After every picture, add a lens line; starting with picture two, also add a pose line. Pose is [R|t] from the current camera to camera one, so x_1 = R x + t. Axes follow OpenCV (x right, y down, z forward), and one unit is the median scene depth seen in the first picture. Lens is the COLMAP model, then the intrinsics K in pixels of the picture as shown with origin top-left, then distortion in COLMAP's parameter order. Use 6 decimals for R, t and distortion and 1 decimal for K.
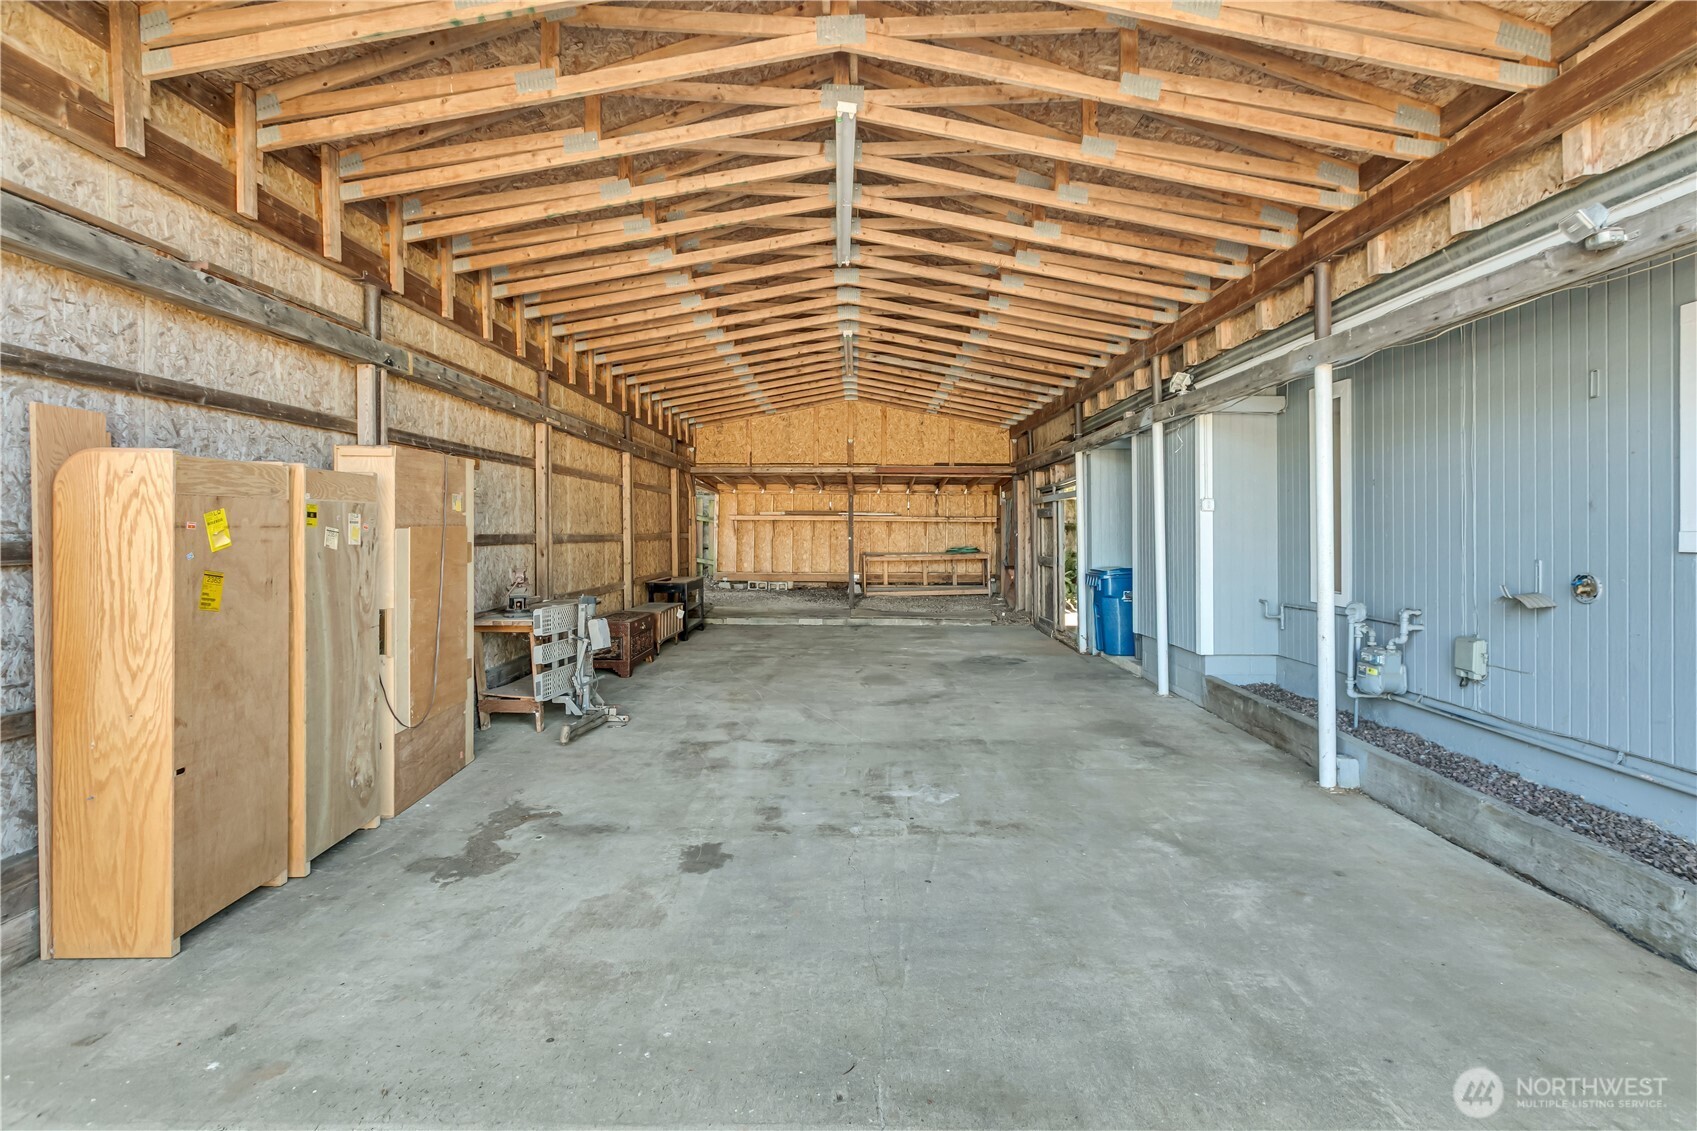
lens RADIAL K [[771.3, 0, 852.1], [0, 771.3, 526.7], [0, 0, 1]] dist [-0.002472, -0.000260]
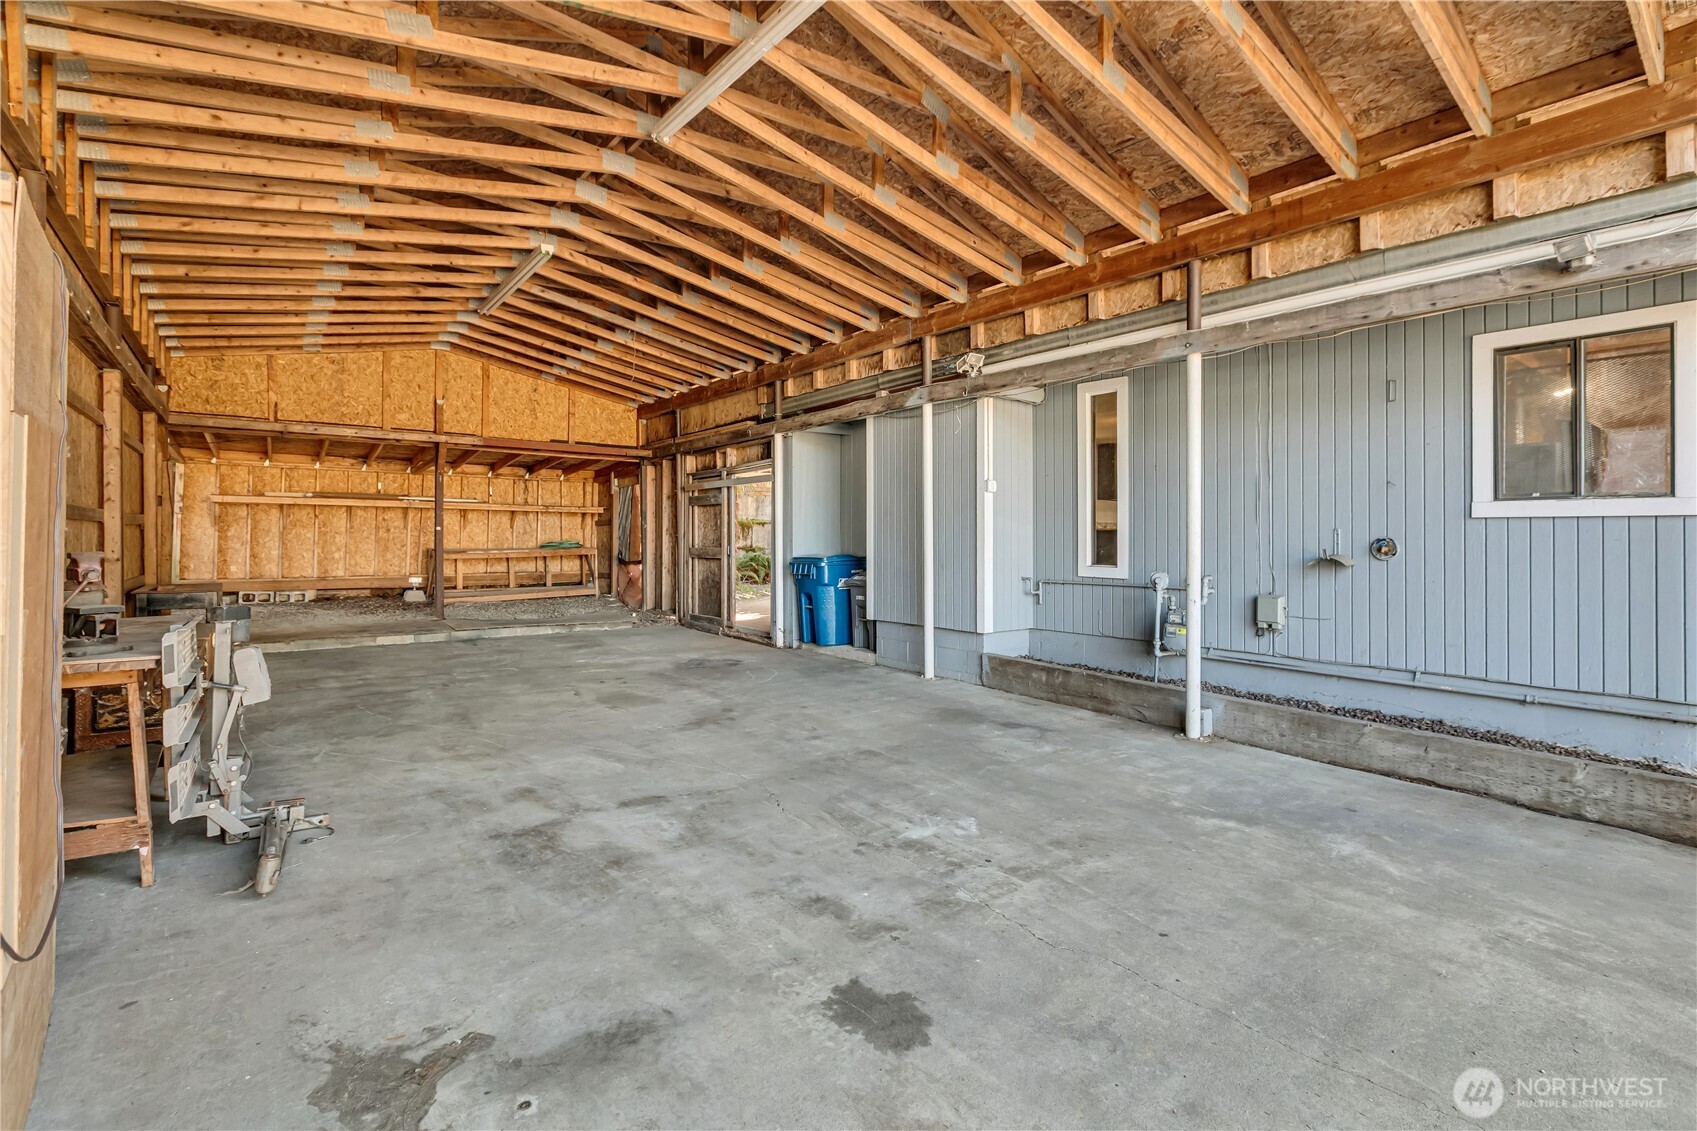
lens RADIAL K [[771.3, 0, 852.1], [0, 771.3, 526.7], [0, 0, 1]] dist [-0.002472, -0.000260]
pose [[0.792002, 0.010125, 0.610435, -0.207368], [-0.007424, 0.999948, -0.006955, 0.022554], [-0.610473, 0.000976, 0.792036, 0.199933]]
